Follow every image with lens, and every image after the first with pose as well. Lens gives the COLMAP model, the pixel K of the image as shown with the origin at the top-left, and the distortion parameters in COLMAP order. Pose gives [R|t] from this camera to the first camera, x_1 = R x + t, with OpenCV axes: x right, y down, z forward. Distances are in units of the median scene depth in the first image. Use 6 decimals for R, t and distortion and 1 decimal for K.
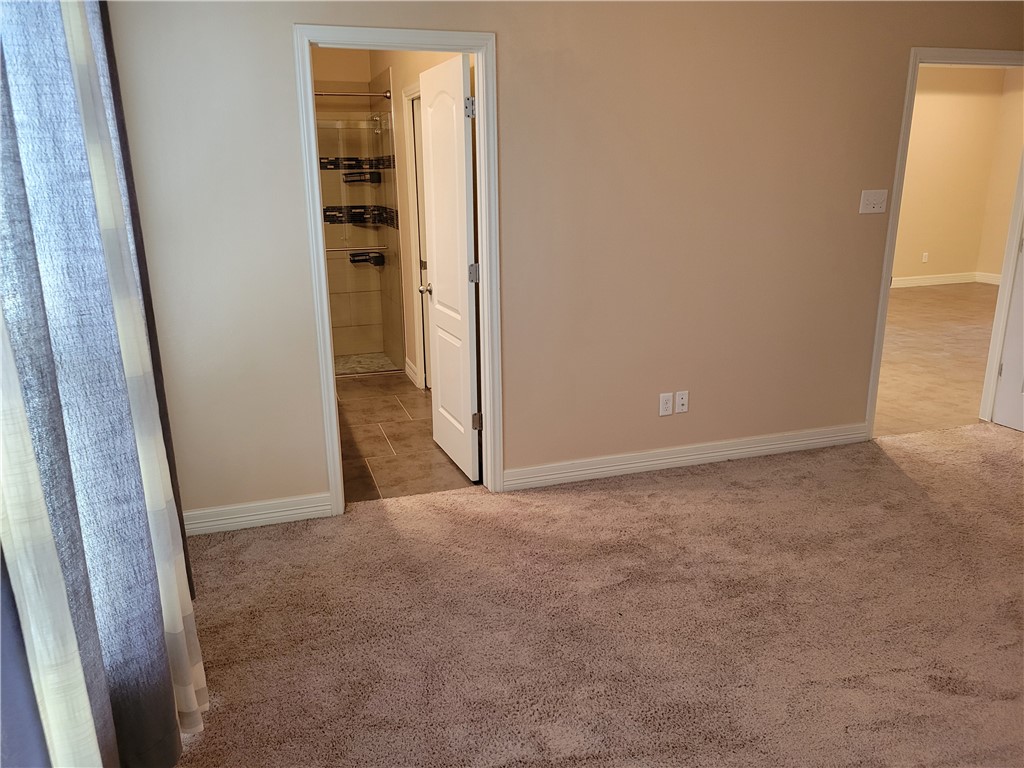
lens RADIAL K [[766.6, 0, 502.3], [0, 766.6, 364.5], [0, 0, 1]] dist [0.045428, -0.007014]
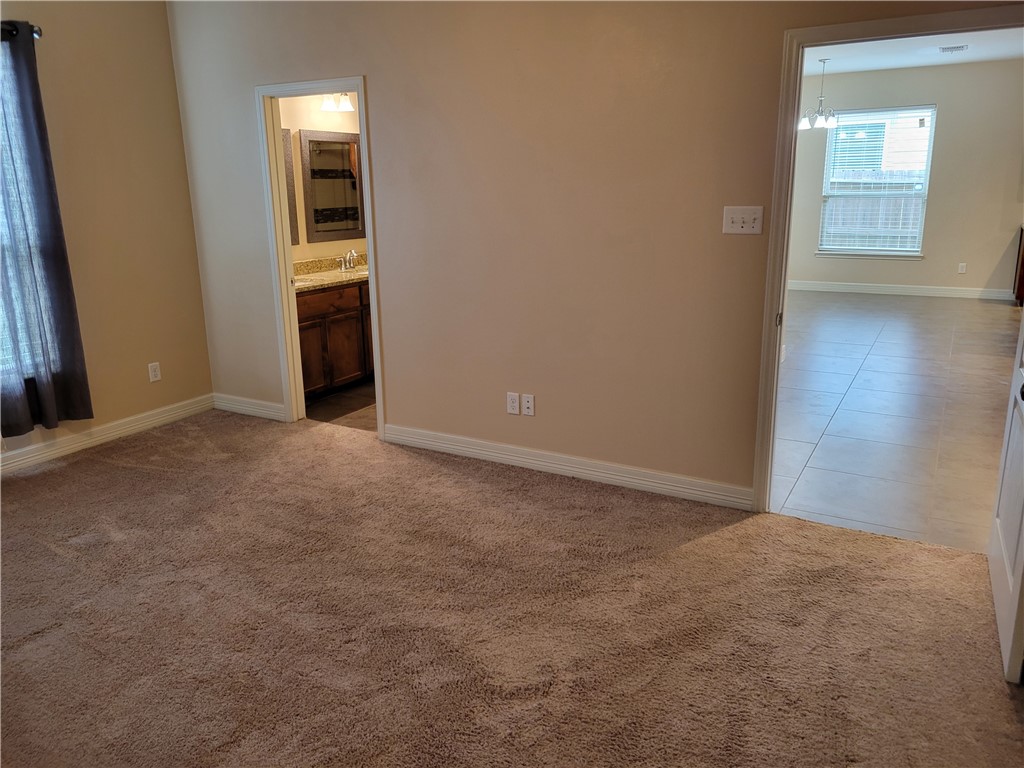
lens RADIAL K [[771.8, 0, 512.2], [0, 771.8, 352.7], [0, 0, 1]] dist [0.047235, -0.003273]
pose [[0.673233, 0.163786, -0.721063, 0.960710], [-0.169854, 0.983338, 0.064774, -0.084166], [0.719658, 0.078867, 0.689835, 0.266102]]
